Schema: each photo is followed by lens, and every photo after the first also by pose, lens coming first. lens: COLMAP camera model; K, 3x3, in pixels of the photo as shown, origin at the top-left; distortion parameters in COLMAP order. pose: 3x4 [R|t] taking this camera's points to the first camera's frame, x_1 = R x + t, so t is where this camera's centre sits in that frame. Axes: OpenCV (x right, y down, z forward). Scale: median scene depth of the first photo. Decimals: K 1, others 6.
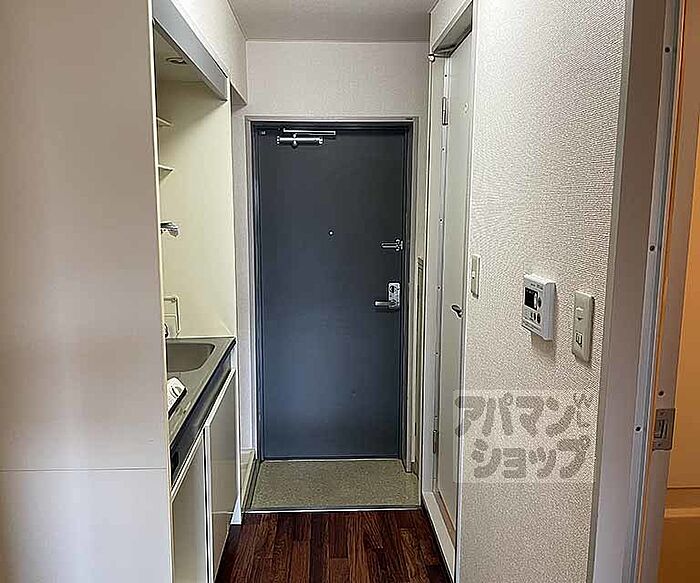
lens RADIAL K [[594.9, 0, 349.2], [0, 594.9, 290.7], [0, 0, 1]] dist [0.055880, -0.030612]
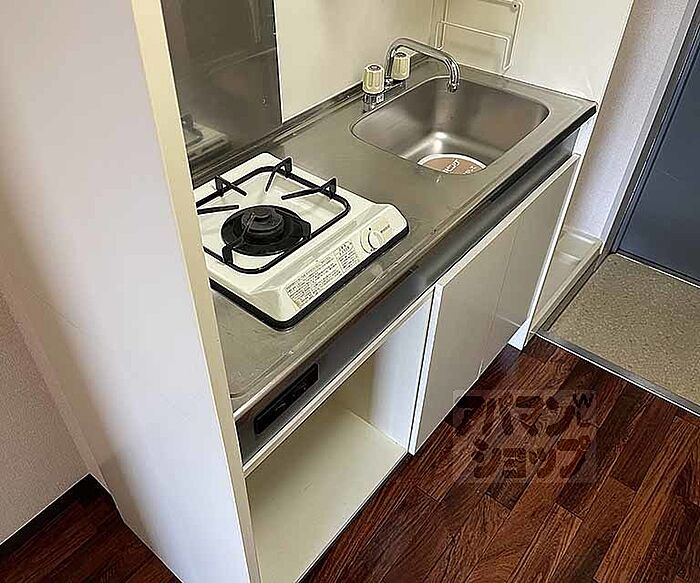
lens RADIAL K [[594.9, 0, 349.4], [0, 594.9, 294.9], [0, 0, 1]] dist [0.055880, -0.030612]
pose [[0.741345, 0.465380, -0.483560, -0.014399], [-0.112673, 0.796601, 0.593912, -0.078014], [0.661599, -0.385809, 0.642991, 0.433845]]
